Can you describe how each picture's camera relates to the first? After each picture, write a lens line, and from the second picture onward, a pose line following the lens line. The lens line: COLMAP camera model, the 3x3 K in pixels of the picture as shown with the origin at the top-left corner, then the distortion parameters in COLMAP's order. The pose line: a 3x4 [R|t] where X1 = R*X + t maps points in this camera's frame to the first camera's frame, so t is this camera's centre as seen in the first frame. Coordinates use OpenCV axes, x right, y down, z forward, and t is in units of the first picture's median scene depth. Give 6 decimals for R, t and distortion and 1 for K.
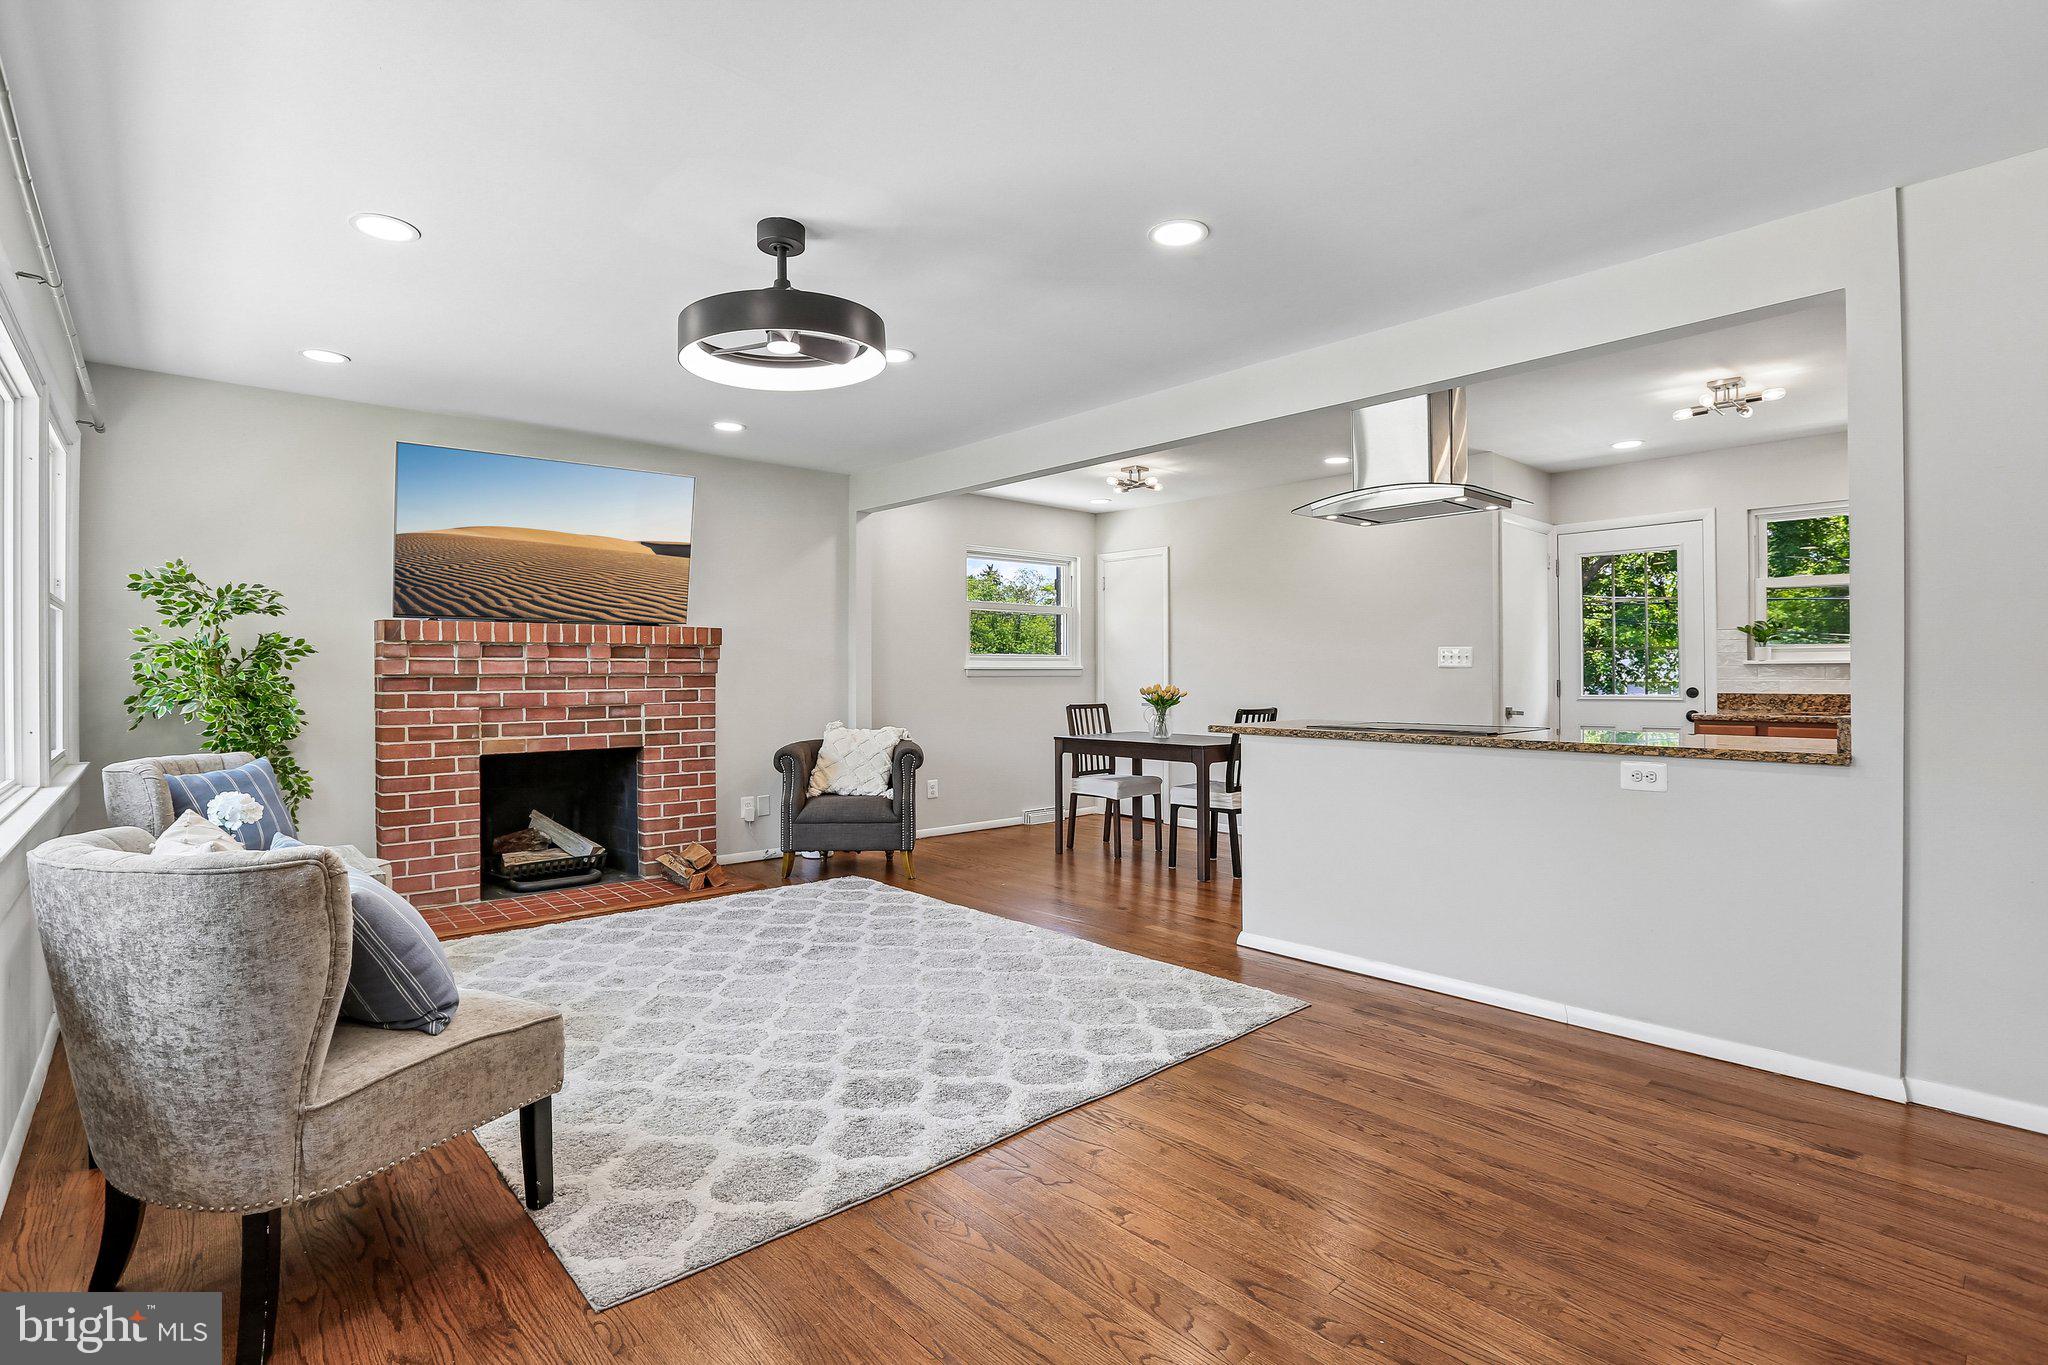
lens RADIAL K [[969.8, 0, 1006.2], [0, 969.8, 677.9], [0, 0, 1]] dist [-0.054068, 0.019686]
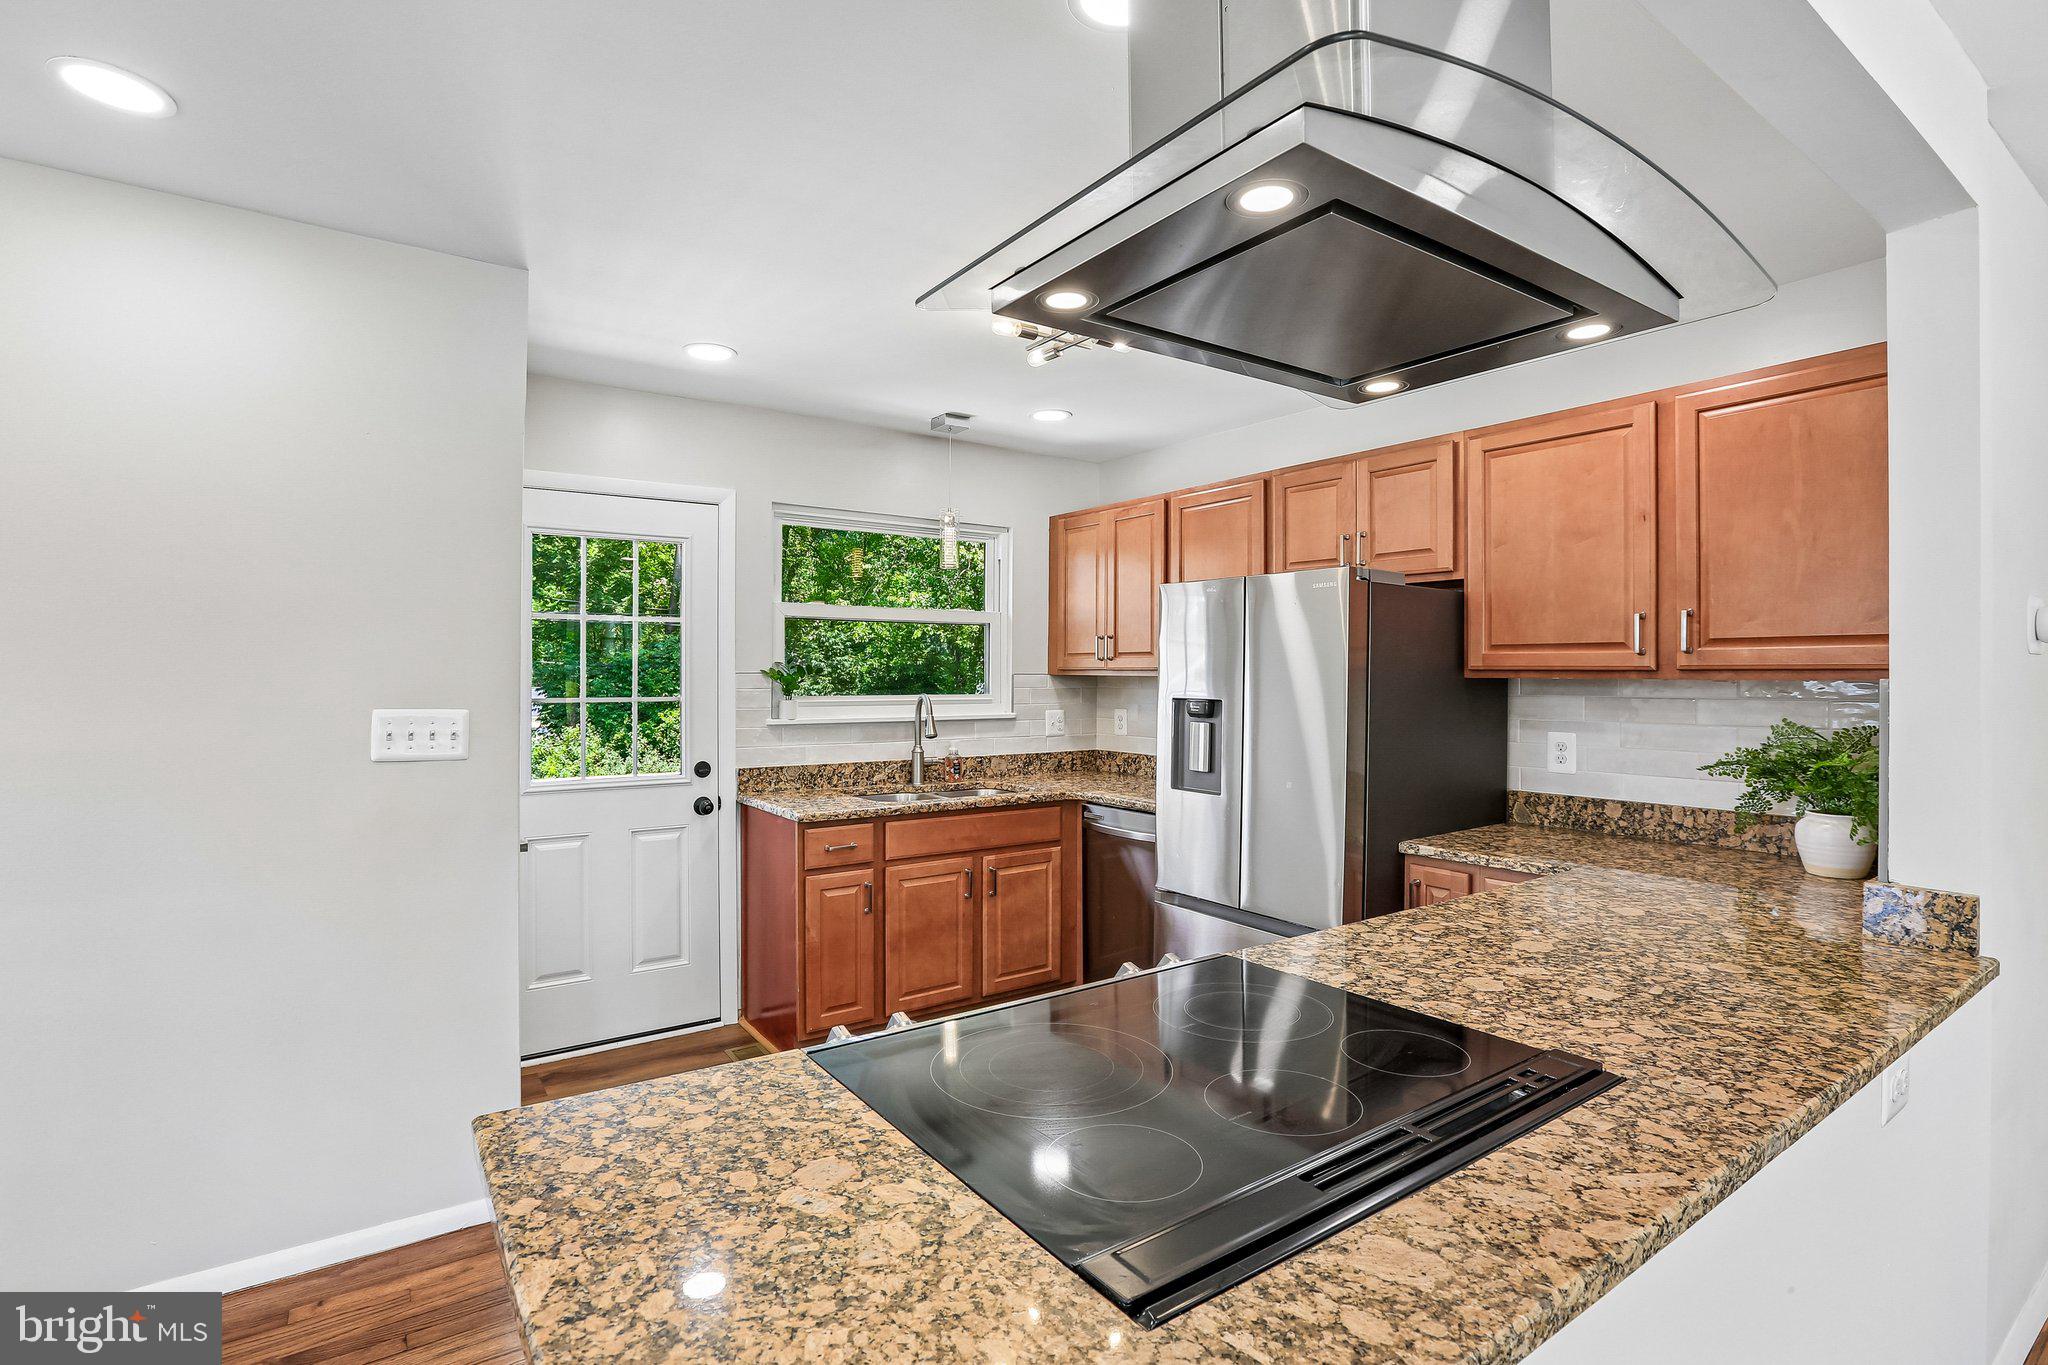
lens RADIAL K [[969.8, 0, 1012.0], [0, 969.8, 668.0], [0, 0, 1]] dist [-0.054068, 0.019686]
pose [[0.125689, 0.010744, 0.992011, 0.106437], [-0.000590, 0.999942, -0.010755, -0.049393], [-0.992069, 0.000767, 0.125688, 0.751566]]
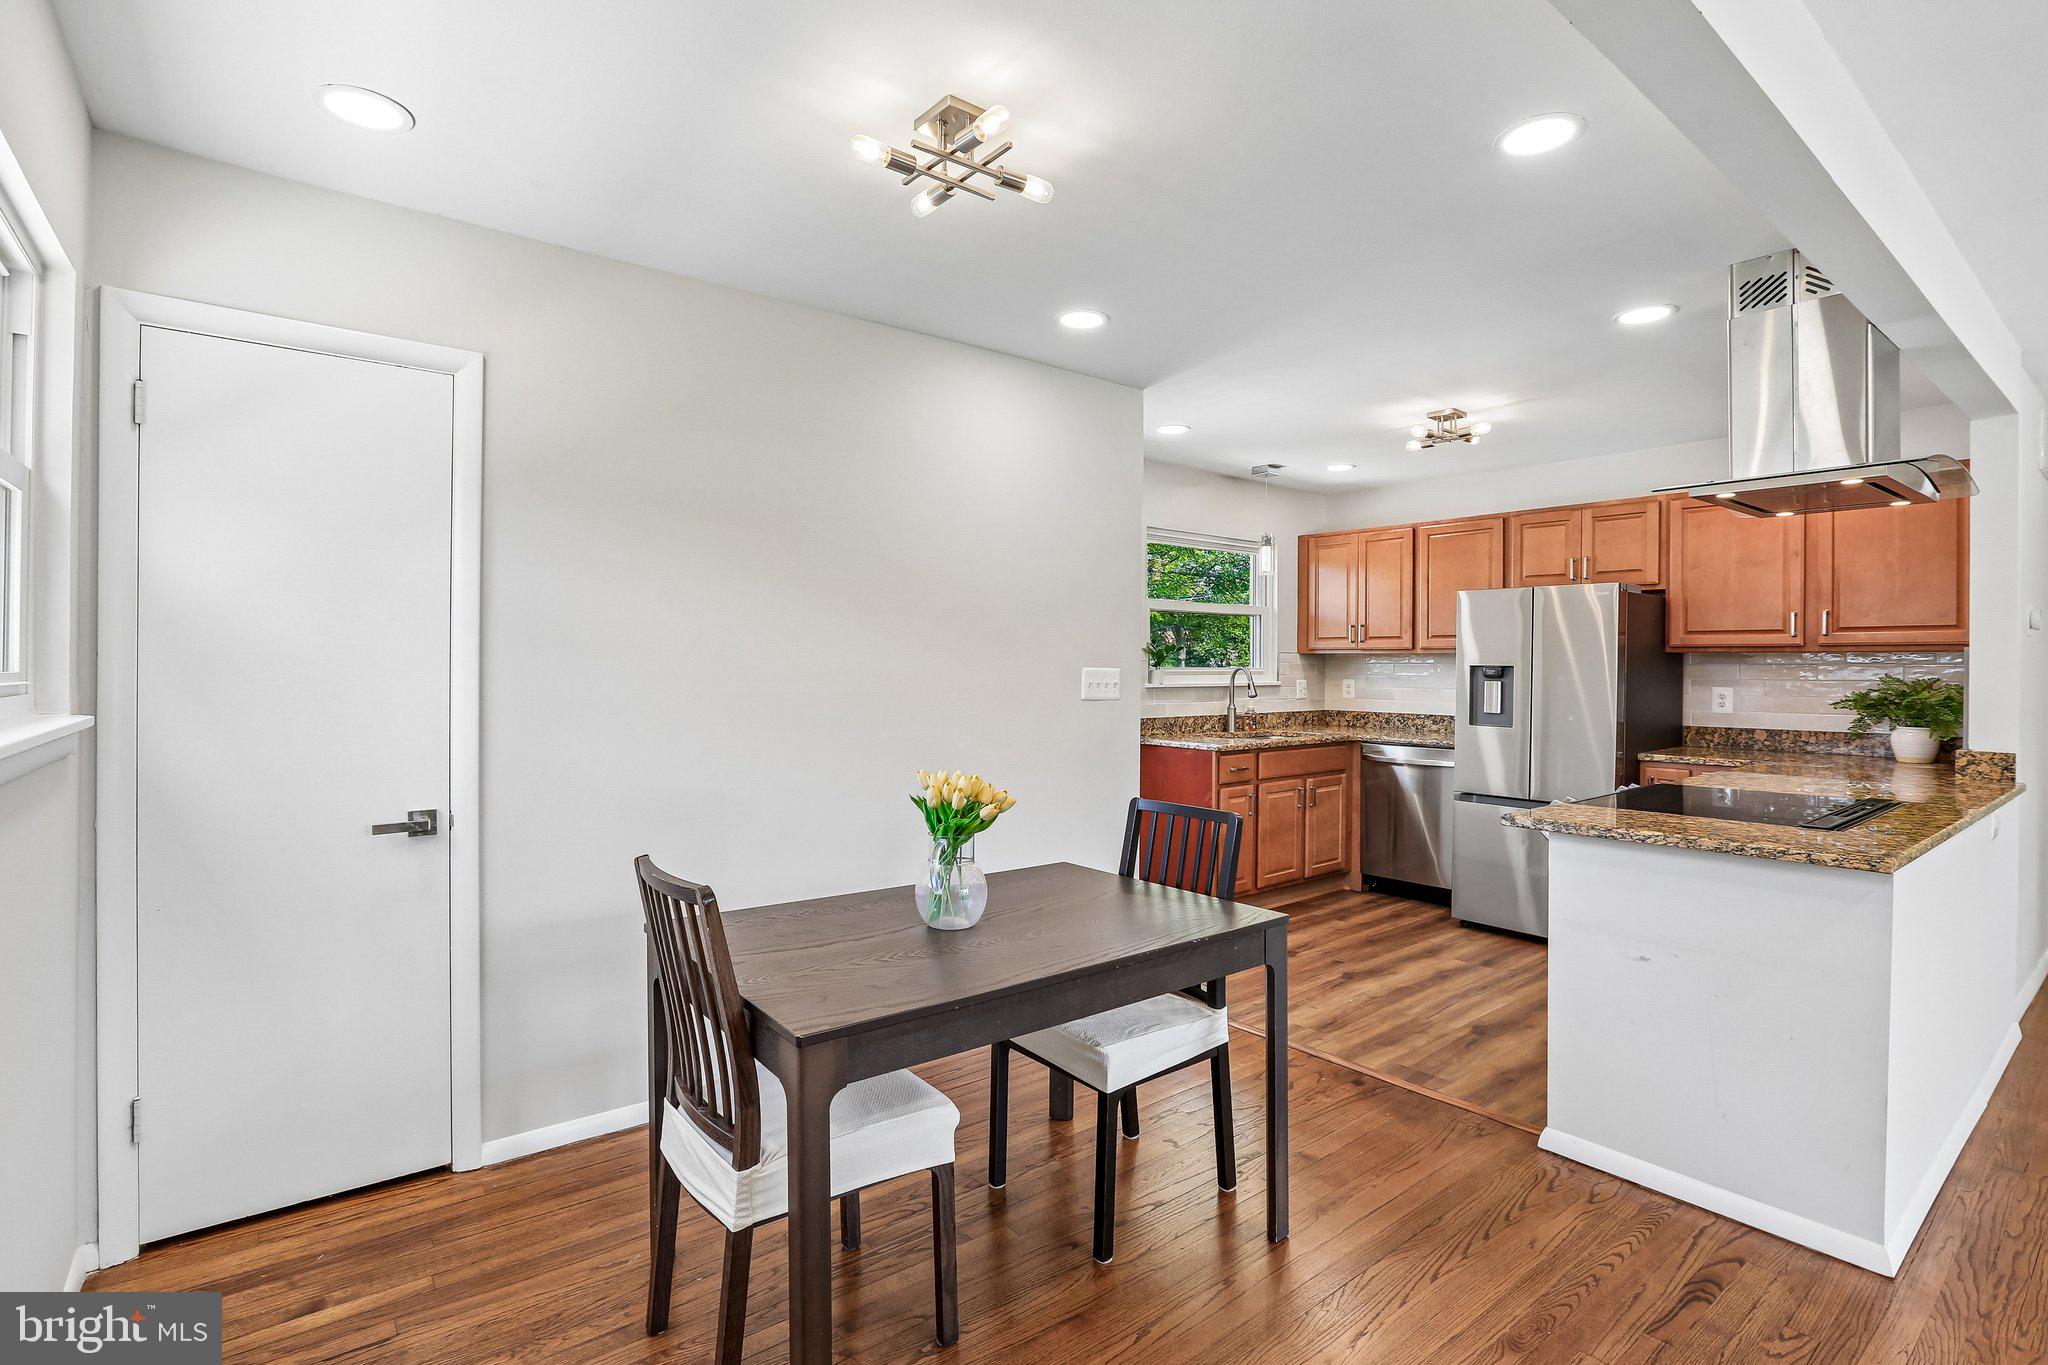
lens RADIAL K [[969.8, 0, 1011.6], [0, 969.8, 664.7], [0, 0, 1]] dist [-0.054068, 0.019686]
pose [[0.074994, 0.003720, 0.997177, -0.210972], [-0.001232, 0.999993, -0.003638, -0.034698], [-0.997183, -0.000956, 0.074998, 1.086128]]
